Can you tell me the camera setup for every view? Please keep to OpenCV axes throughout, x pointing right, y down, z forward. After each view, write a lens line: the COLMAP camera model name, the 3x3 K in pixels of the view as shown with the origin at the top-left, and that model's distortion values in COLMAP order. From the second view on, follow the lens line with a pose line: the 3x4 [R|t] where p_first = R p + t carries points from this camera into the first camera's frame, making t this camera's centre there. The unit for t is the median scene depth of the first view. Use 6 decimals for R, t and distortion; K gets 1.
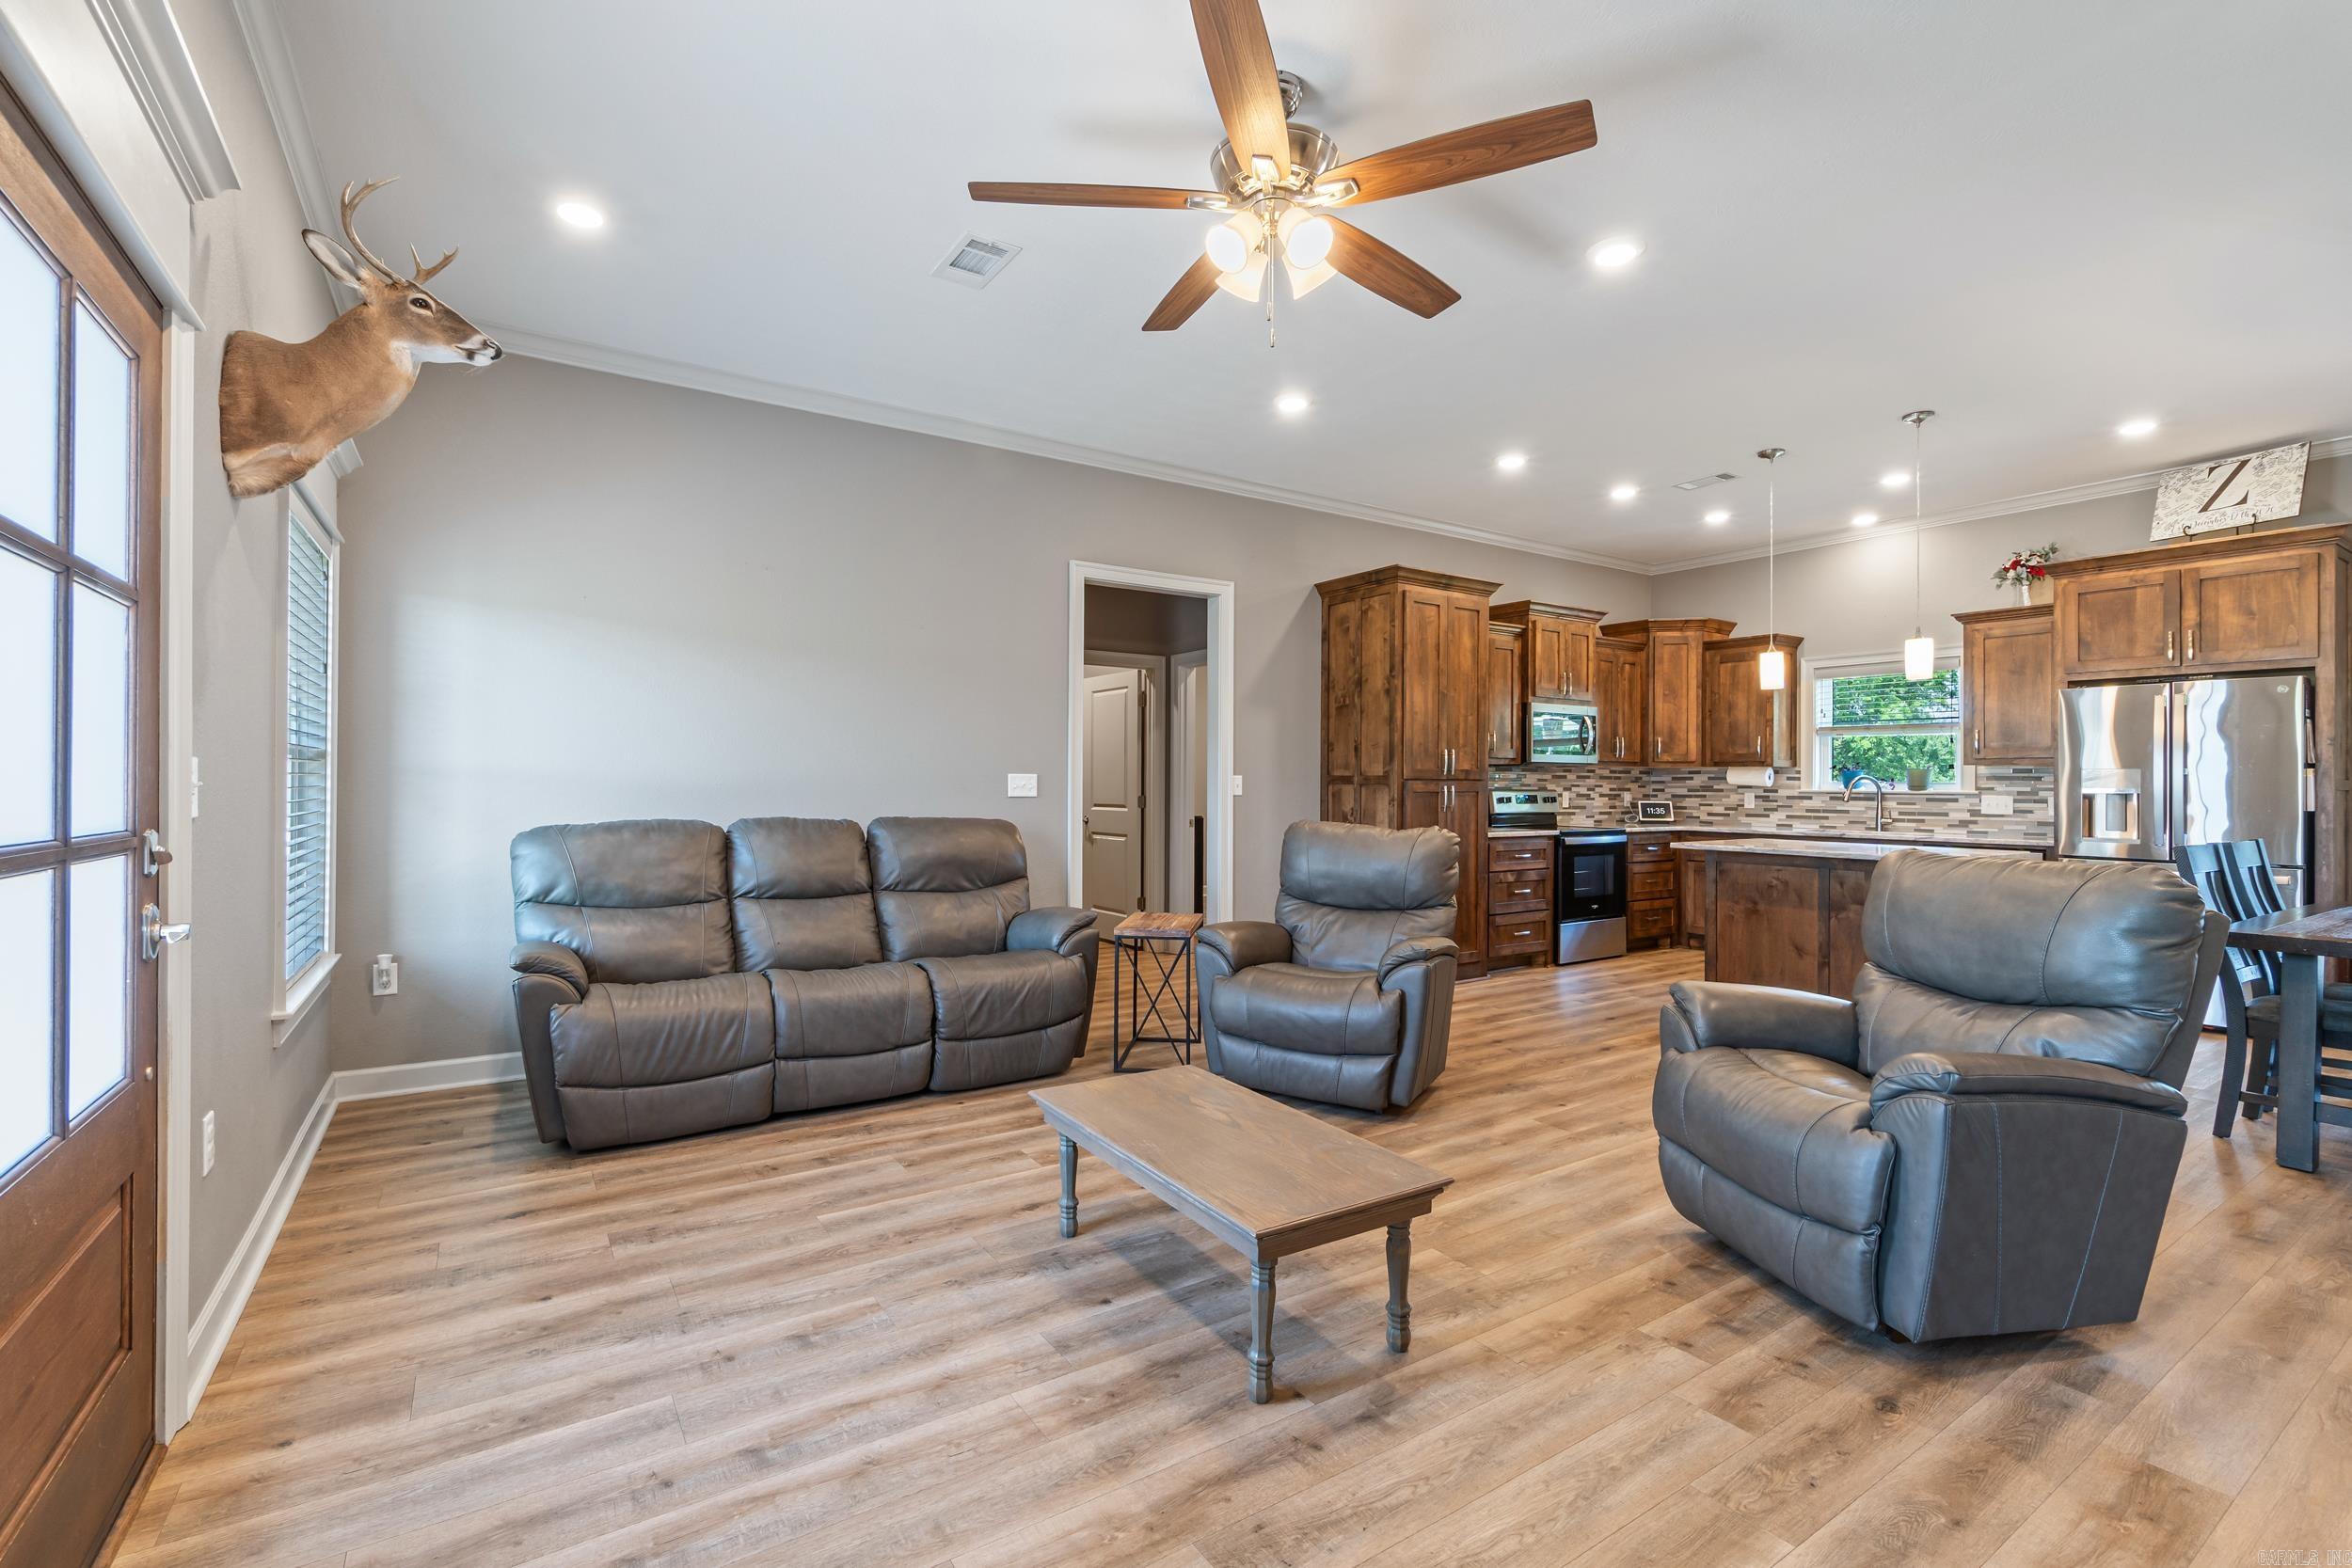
lens RADIAL K [[1032.5, 0, 1171.5], [0, 1032.5, 775.8], [0, 0, 1]] dist [0.000445, 0.000640]
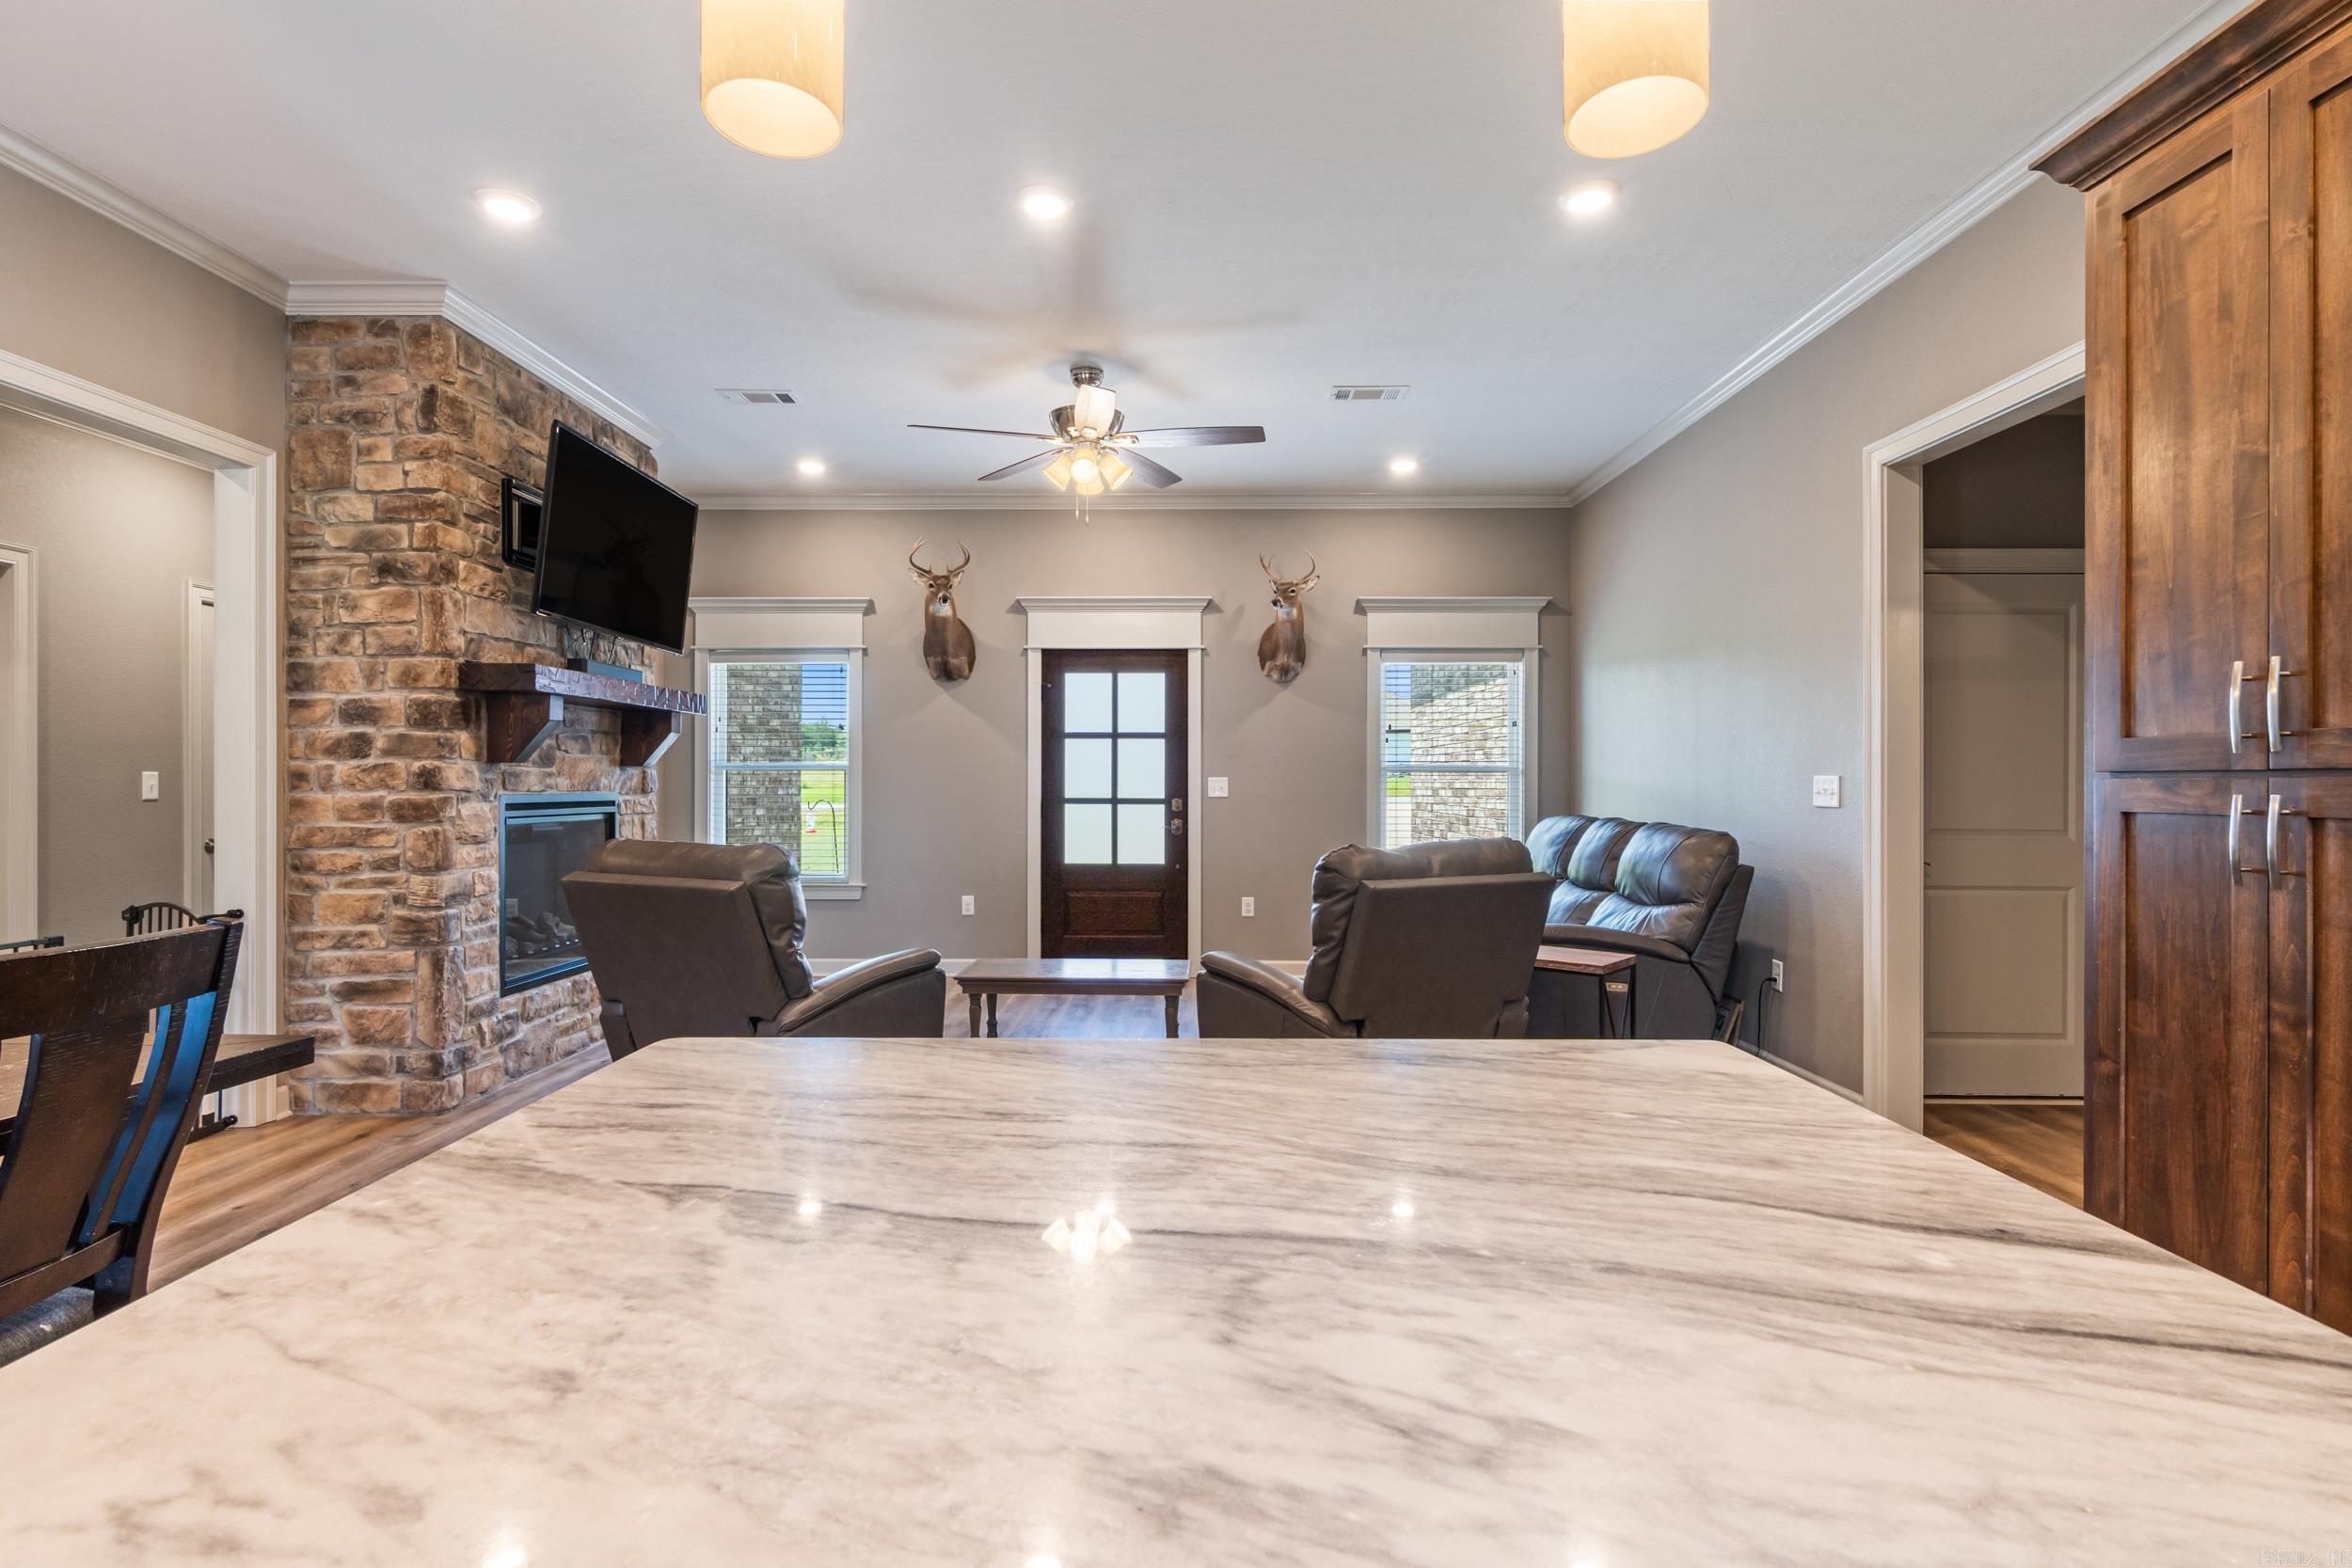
lens RADIAL K [[1142.9, 0, 1165.4], [0, 1142.9, 780.9], [0, 0, 1]] dist [-0.001505, -0.000428]
pose [[-0.566351, -0.008545, -0.824120, 0.662382], [-0.000724, 0.999951, -0.009871, 0.009387], [0.824164, -0.004994, -0.566329, 0.915408]]
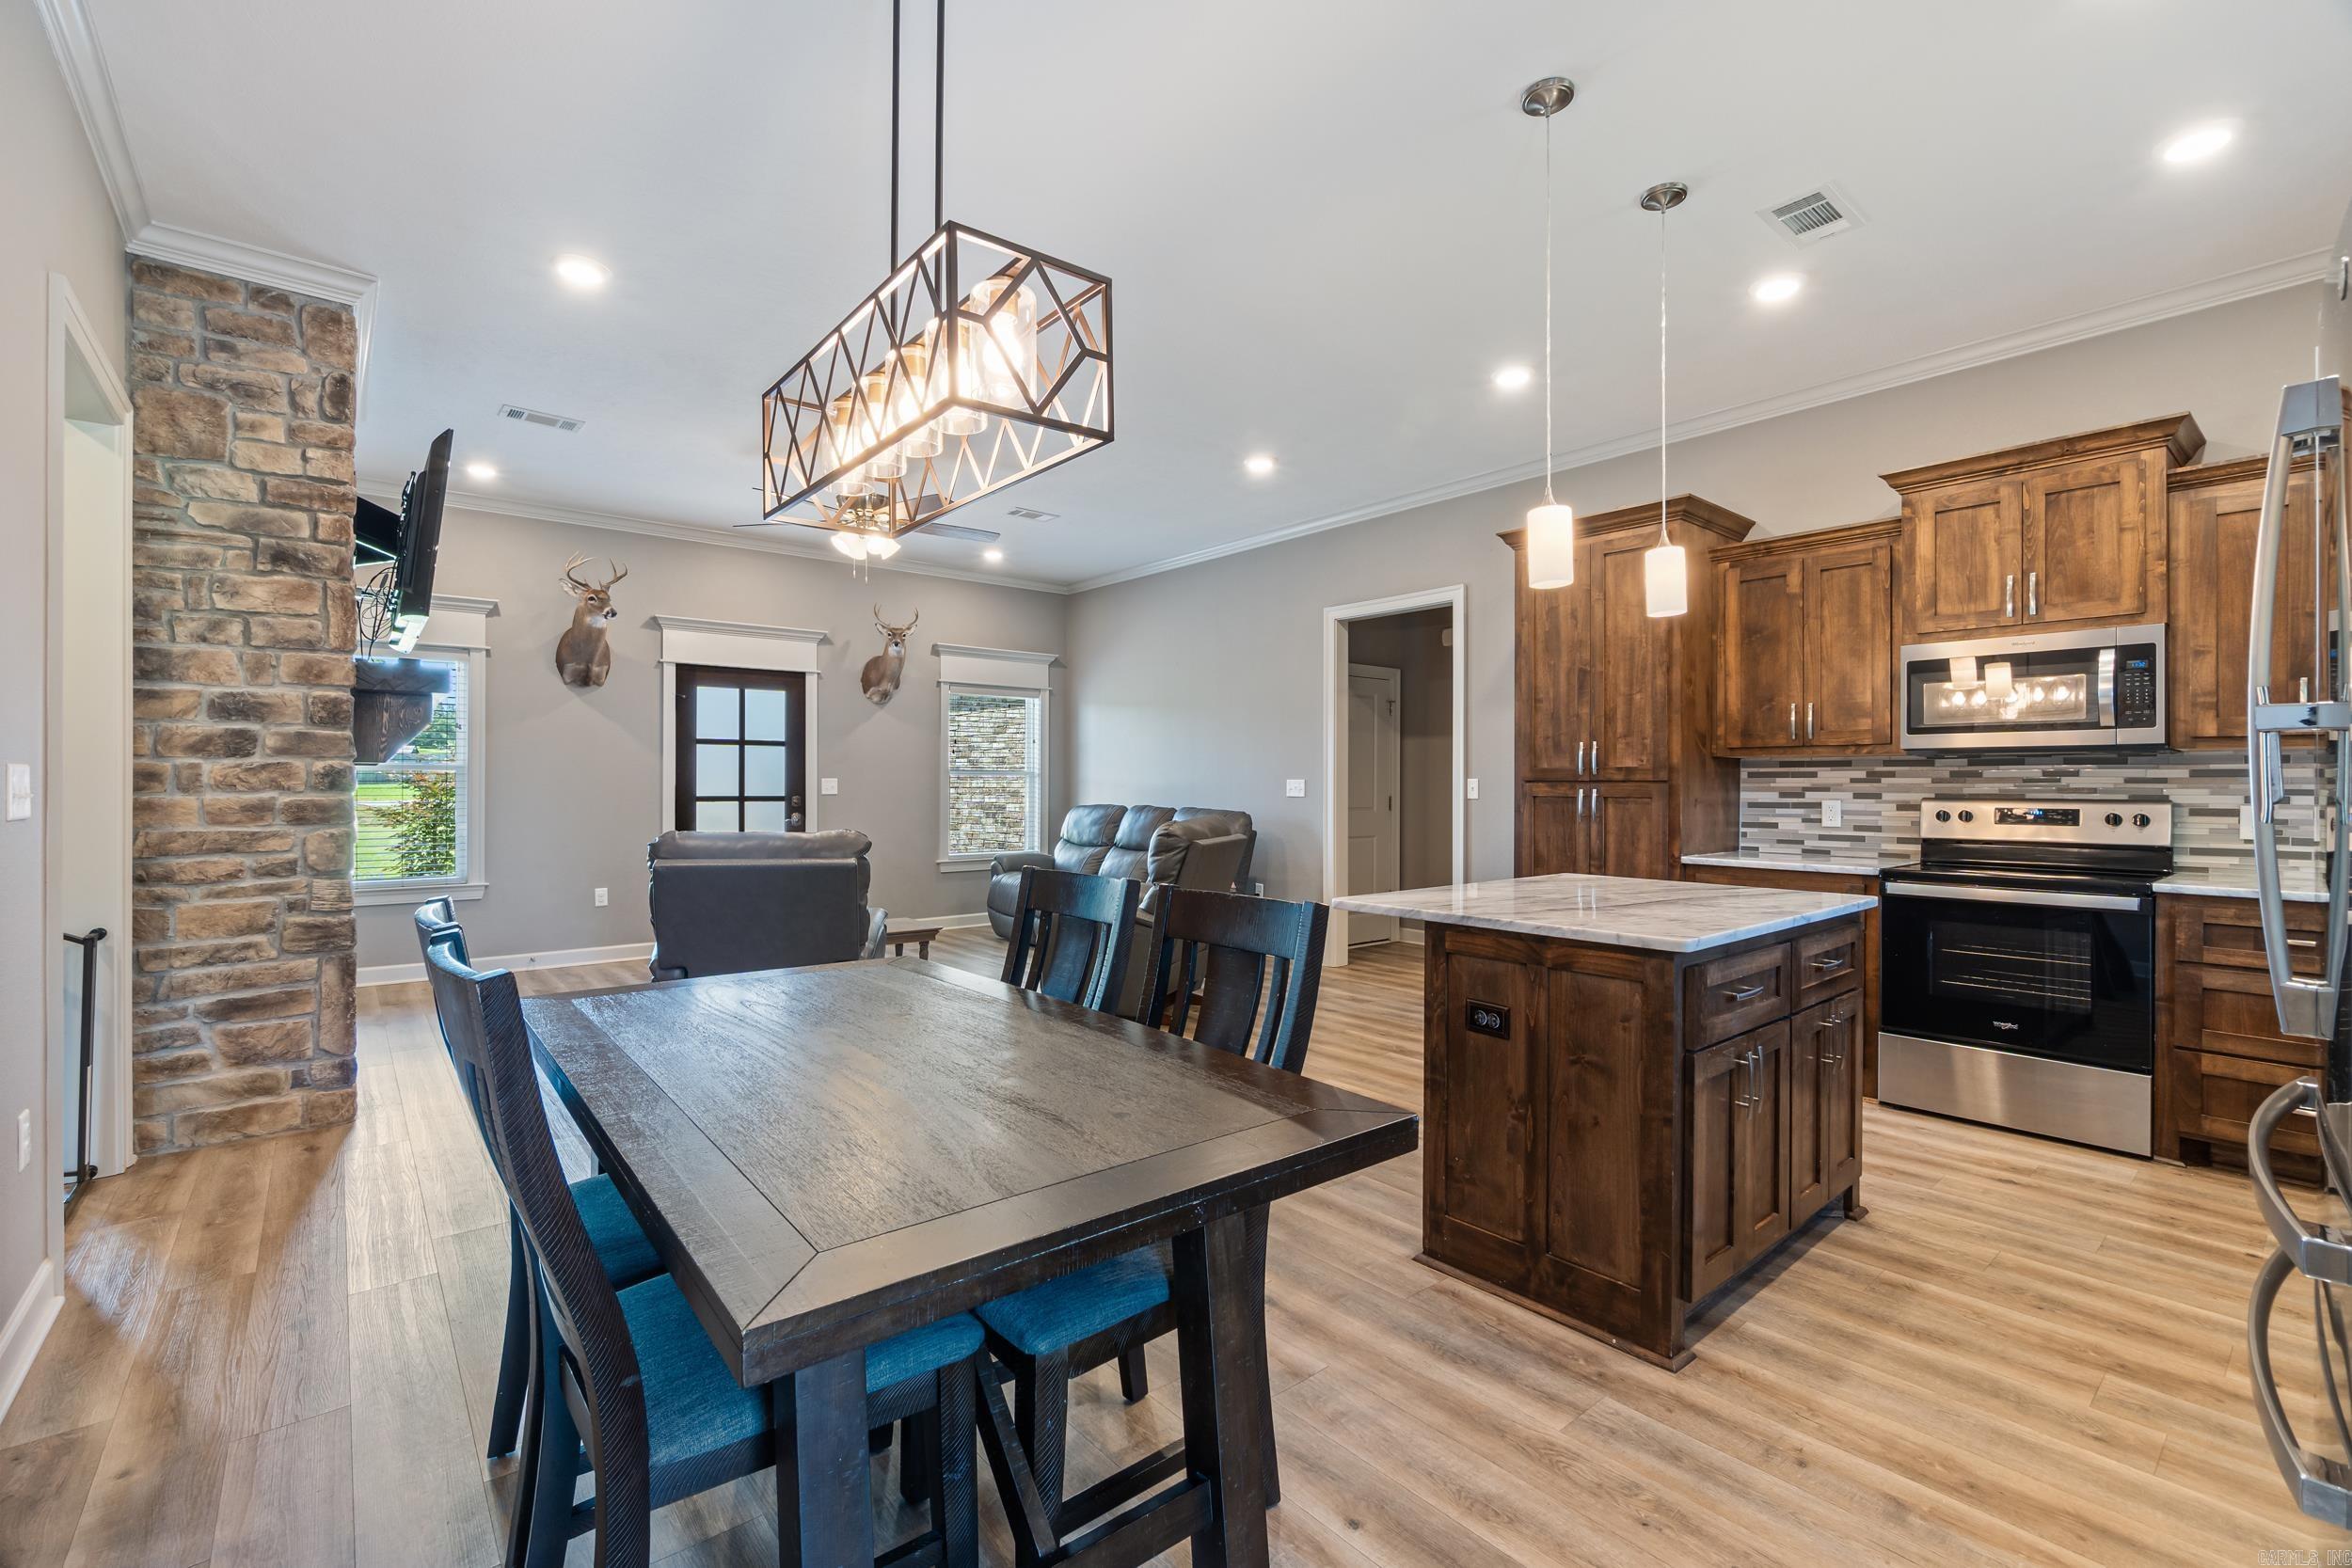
lens RADIAL K [[1012.5, 0, 1161.1], [0, 1012.5, 779.7], [0, 0, 1]] dist [-0.005575, 0.000476]
pose [[0.102167, -0.009442, -0.994722, 0.970585], [0.002710, 0.999954, -0.009213, 0.008664], [0.994764, -0.001754, 0.102188, 0.592900]]
